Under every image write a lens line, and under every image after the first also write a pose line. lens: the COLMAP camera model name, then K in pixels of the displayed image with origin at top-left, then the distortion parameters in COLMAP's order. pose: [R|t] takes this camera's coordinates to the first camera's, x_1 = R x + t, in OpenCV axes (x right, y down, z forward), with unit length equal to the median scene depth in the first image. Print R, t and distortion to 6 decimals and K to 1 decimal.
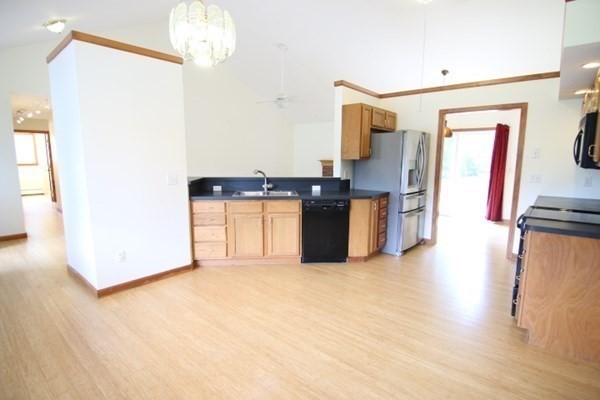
lens RADIAL K [[301.6, 0, 300.8], [0, 301.6, 202.4], [0, 0, 1]] dist [-0.017773, -0.001691]
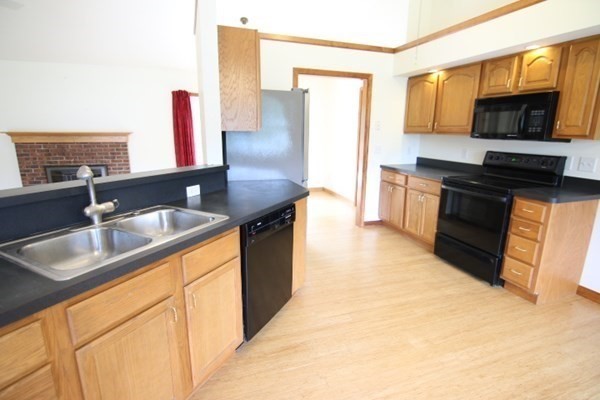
lens RADIAL K [[301.6, 0, 302.0], [0, 301.6, 202.4], [0, 0, 1]] dist [-0.017773, -0.001691]
pose [[0.515393, -0.194257, 0.834646, -0.248937], [0.115245, 0.980833, 0.157117, -0.079055], [-0.849169, 0.015212, 0.527902, 0.549610]]
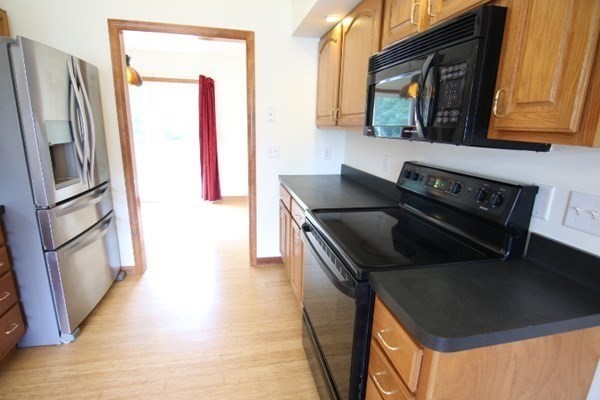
lens RADIAL K [[301.6, 0, 302.5], [0, 301.6, 203.1], [0, 0, 1]] dist [-0.017773, -0.001691]
pose [[0.596720, -0.185768, 0.780651, 0.208423], [0.091092, 0.982228, 0.164106, -0.058963], [-0.797262, -0.026814, 0.603037, 0.425856]]
